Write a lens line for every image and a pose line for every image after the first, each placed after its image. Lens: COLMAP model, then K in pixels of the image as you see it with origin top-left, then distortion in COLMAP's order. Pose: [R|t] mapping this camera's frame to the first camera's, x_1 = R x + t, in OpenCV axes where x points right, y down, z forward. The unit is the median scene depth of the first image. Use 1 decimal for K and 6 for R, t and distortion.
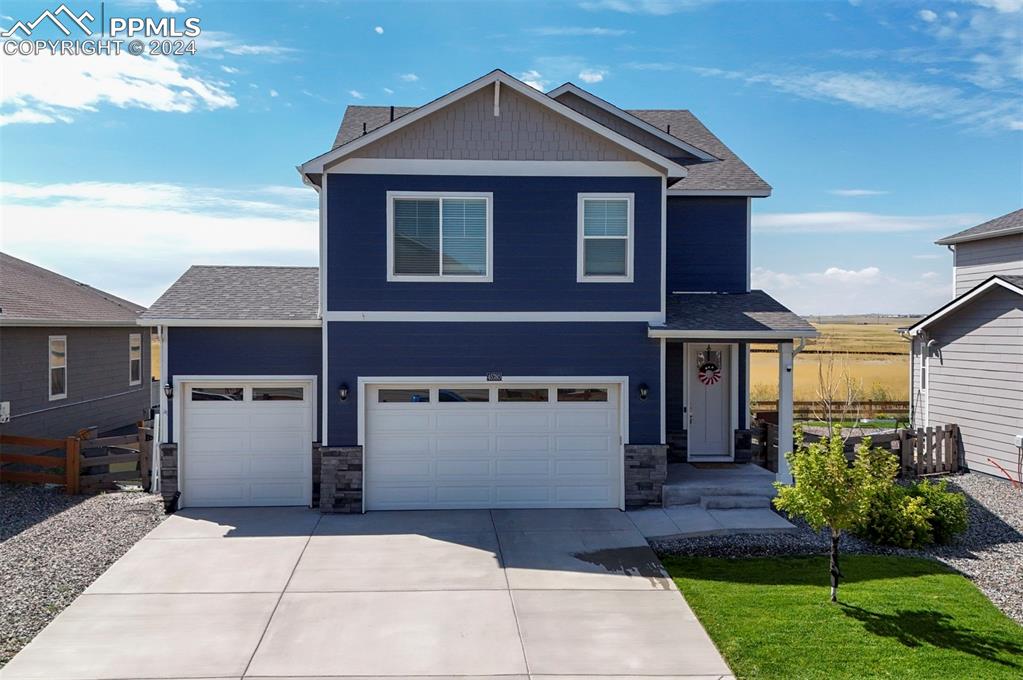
lens RADIAL K [[872.1, 0, 483.7], [0, 872.1, 339.4], [0, 0, 1]] dist [0.030877, 0.000127]
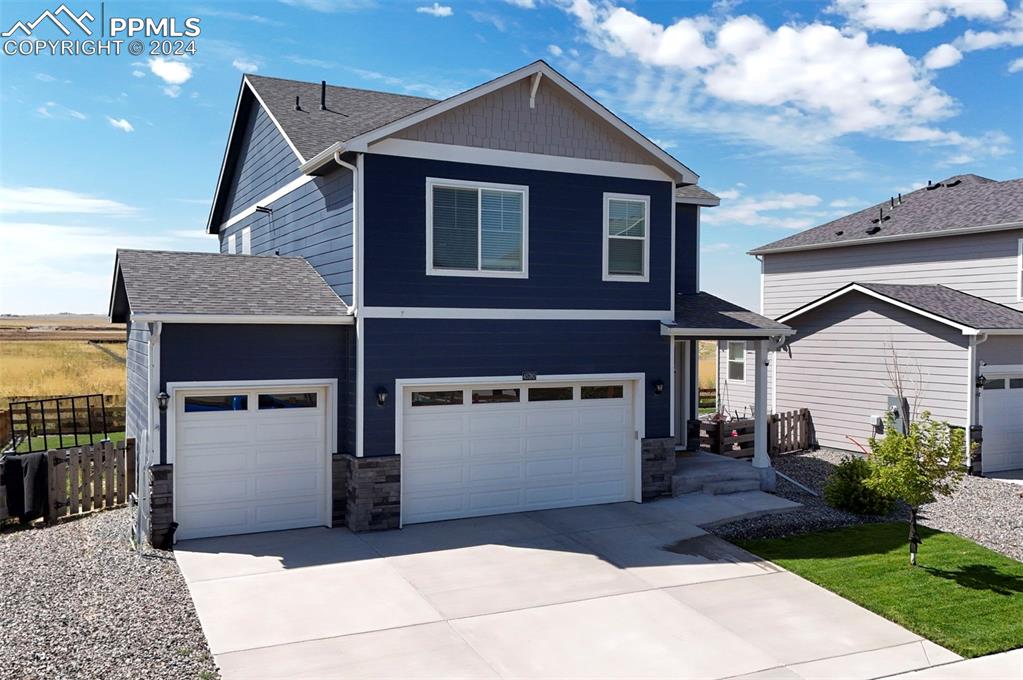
lens RADIAL K [[872.1, 0, 483.7], [0, 872.1, 339.4], [0, 0, 1]] dist [0.030877, 0.000127]
pose [[0.916944, -0.003868, 0.398998, -0.421695], [0.002608, 0.999990, 0.003699, -0.001596], [-0.399008, -0.002351, 0.916945, 0.127784]]
